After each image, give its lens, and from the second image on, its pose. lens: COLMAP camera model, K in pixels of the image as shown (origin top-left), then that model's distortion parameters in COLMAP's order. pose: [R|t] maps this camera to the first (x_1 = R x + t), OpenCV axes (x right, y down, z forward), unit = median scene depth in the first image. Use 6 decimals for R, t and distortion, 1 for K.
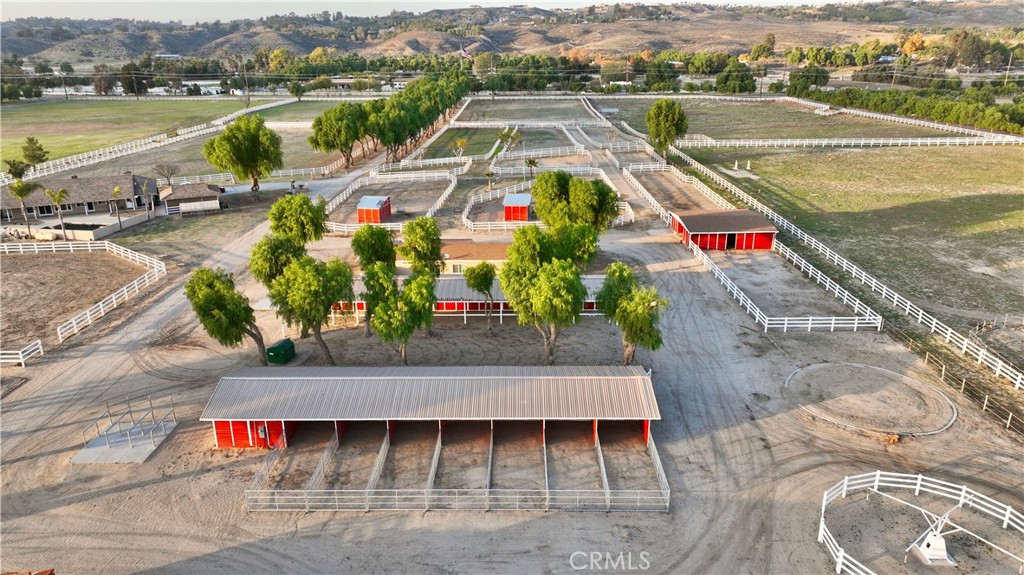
lens RADIAL K [[720.6, 0, 512.0], [0, 720.6, 287.5], [0, 0, 1]] dist [0.004881, 0.007786]
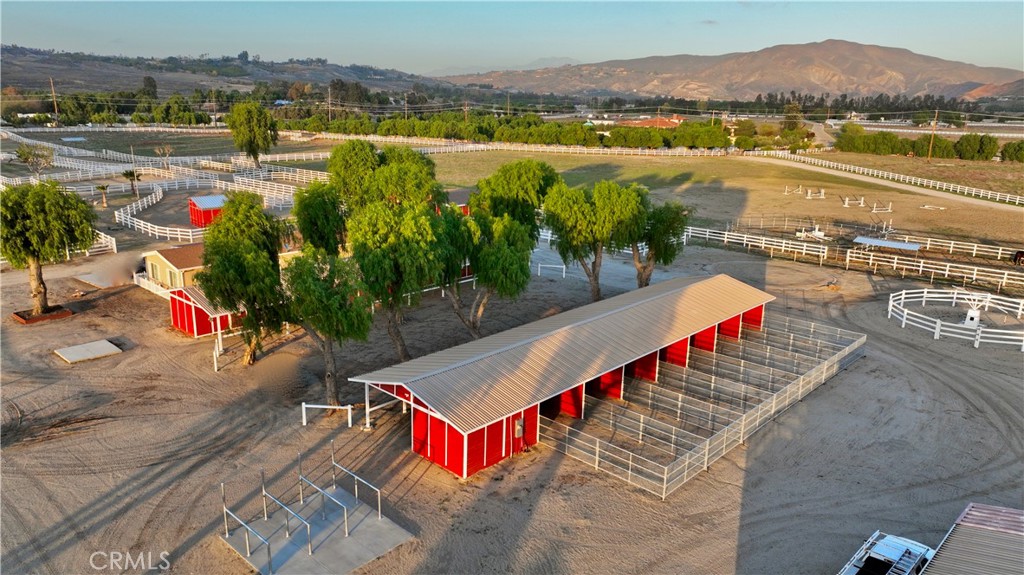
lens RADIAL K [[720.6, 0, 512.0], [0, 720.6, 287.5], [0, 0, 1]] dist [0.004881, 0.007786]
pose [[0.667974, -0.165648, 0.725515, -0.130862], [0.217861, 0.975727, 0.022194, 0.008768], [-0.711581, 0.143237, 0.687848, 0.083142]]
